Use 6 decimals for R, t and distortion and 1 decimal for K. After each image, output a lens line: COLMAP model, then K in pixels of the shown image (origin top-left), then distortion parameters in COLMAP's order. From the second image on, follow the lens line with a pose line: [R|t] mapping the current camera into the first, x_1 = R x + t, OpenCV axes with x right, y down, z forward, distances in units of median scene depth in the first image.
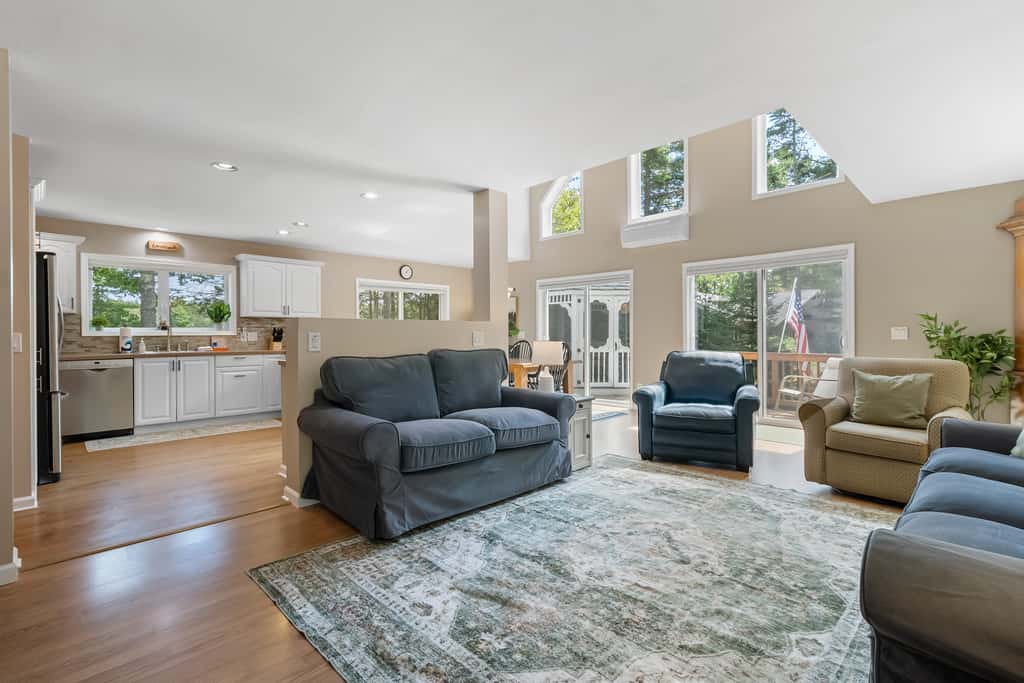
lens RADIAL K [[472.8, 0, 515.5], [0, 472.8, 334.8], [0, 0, 1]] dist [0.004097, 0.000673]
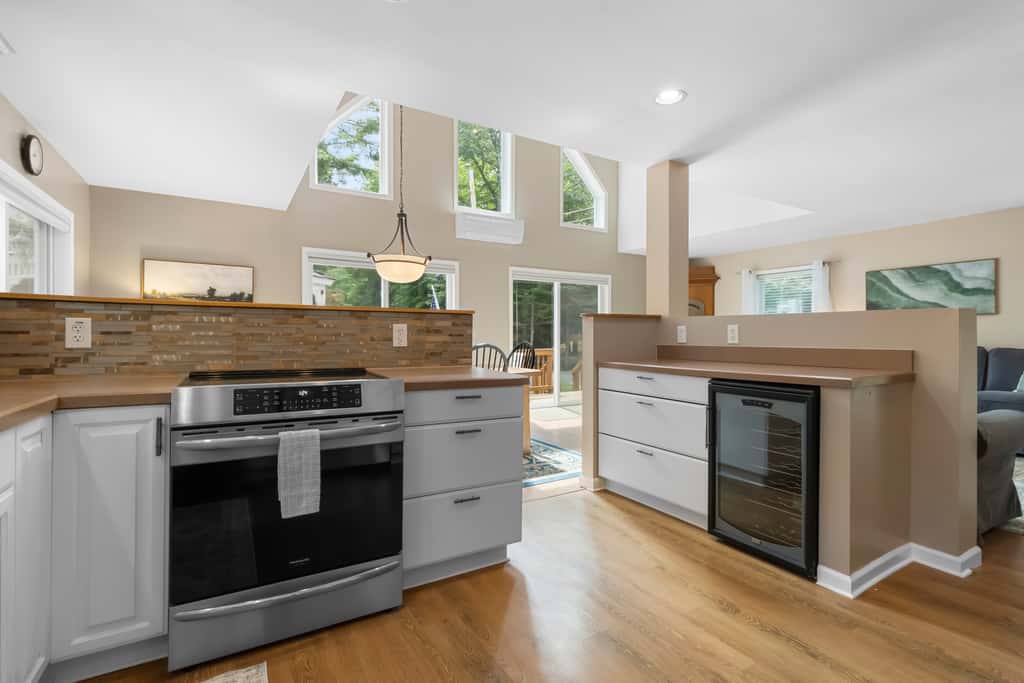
lens RADIAL K [[472.8, 0, 515.5], [0, 472.8, 334.8], [0, 0, 1]] dist [0.004097, 0.000673]
pose [[0.234542, 0.005156, 0.972092, -0.783058], [-0.004782, 0.999980, -0.004150, 0.005869], [-0.972094, -0.003675, 0.234562, 0.887007]]
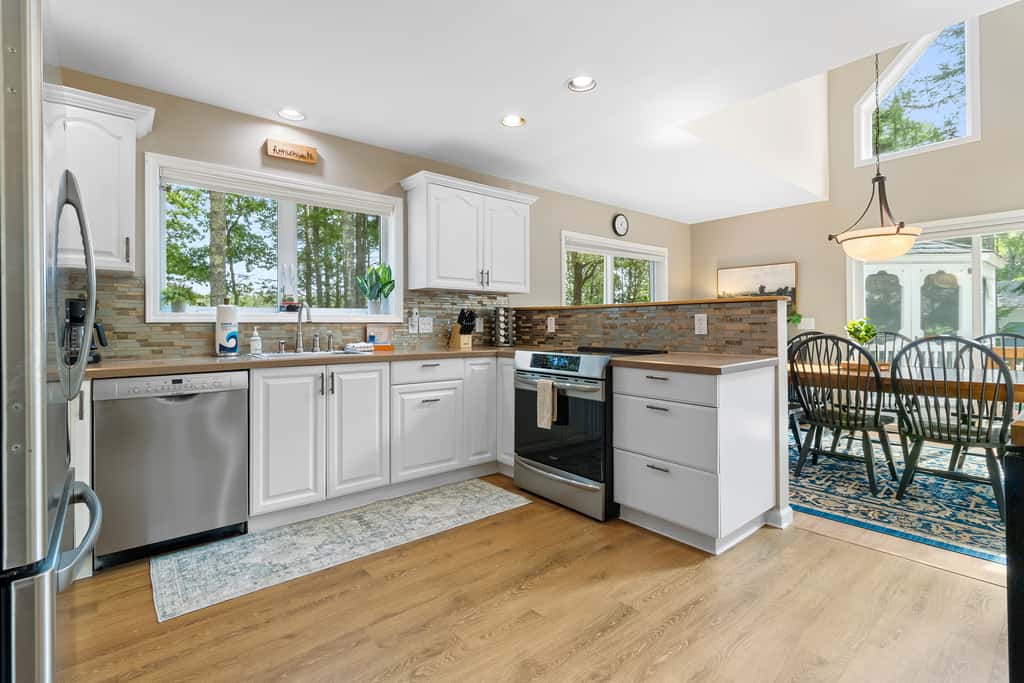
lens RADIAL K [[480.1, 0, 516.3], [0, 480.1, 322.2], [0, 0, 1]] dist [0.002362, 0.000901]
pose [[0.996360, -0.001111, -0.085233, -0.499988], [0.000255, 0.999949, -0.010054, 0.008099], [0.085240, 0.009995, 0.996310, 0.548195]]
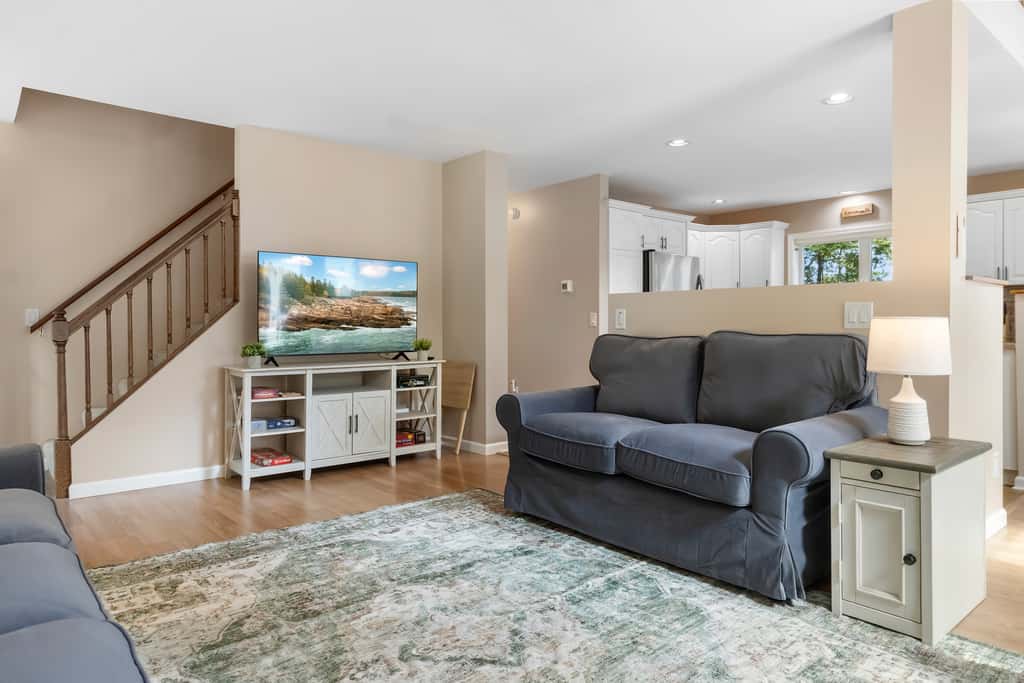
lens RADIAL K [[643.2, 0, 514.0], [0, 643.2, 318.1], [0, 0, 1]] dist [0.007385, 0.000637]
pose [[-0.076389, -0.003433, -0.997072, 0.525526], [0.003759, 0.999986, -0.003731, 0.010566], [0.997071, -0.004033, -0.076375, 0.523529]]
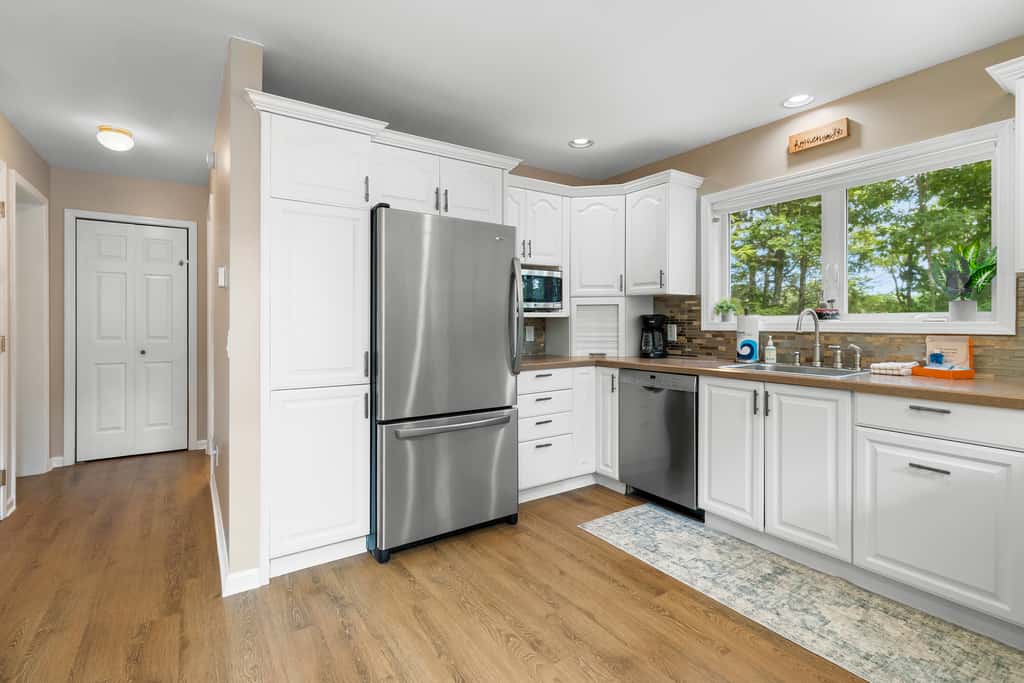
lens RADIAL K [[480.1, 0, 516.3], [0, 480.1, 322.2], [0, 0, 1]] dist [0.002362, 0.000901]
pose [[-0.187438, 0.005191, -0.982263, -0.253257], [-0.000820, 0.999985, 0.005441, -0.010904], [0.982276, 0.001826, -0.187431, 0.894484]]
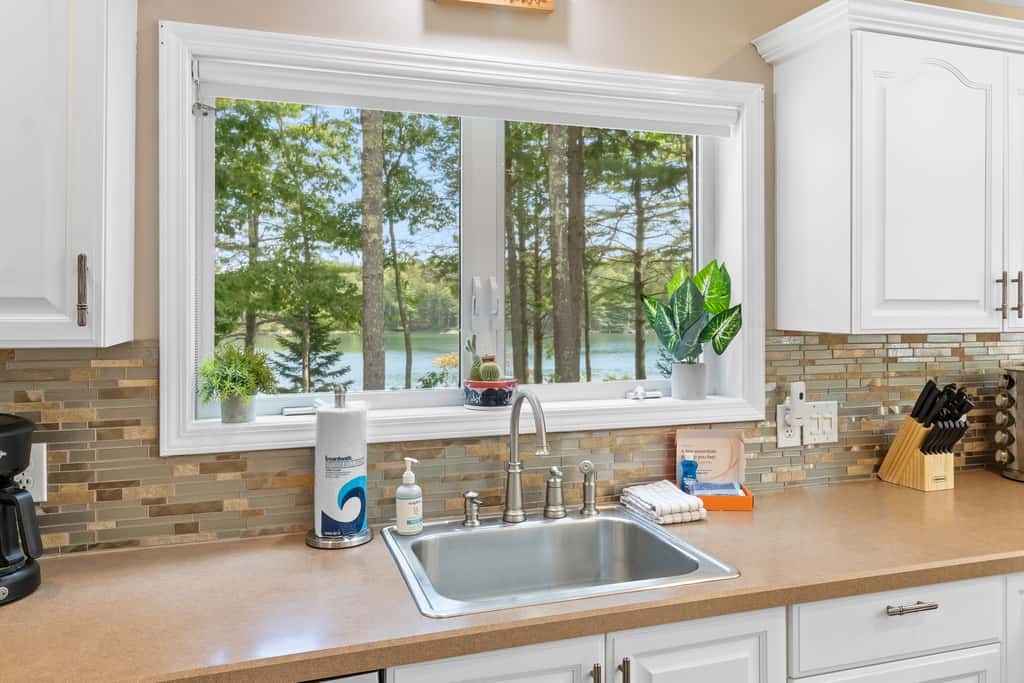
lens RADIAL K [[758.5, 0, 515.1], [0, 758.5, 299.3], [0, 0, 1]] dist [-0.003634, 0.000170]
pose [[0.894669, -0.000951, -0.446728, -0.660212], [-0.003011, 0.999962, -0.008158, -0.058910], [0.446719, 0.008643, 0.894632, 0.803116]]
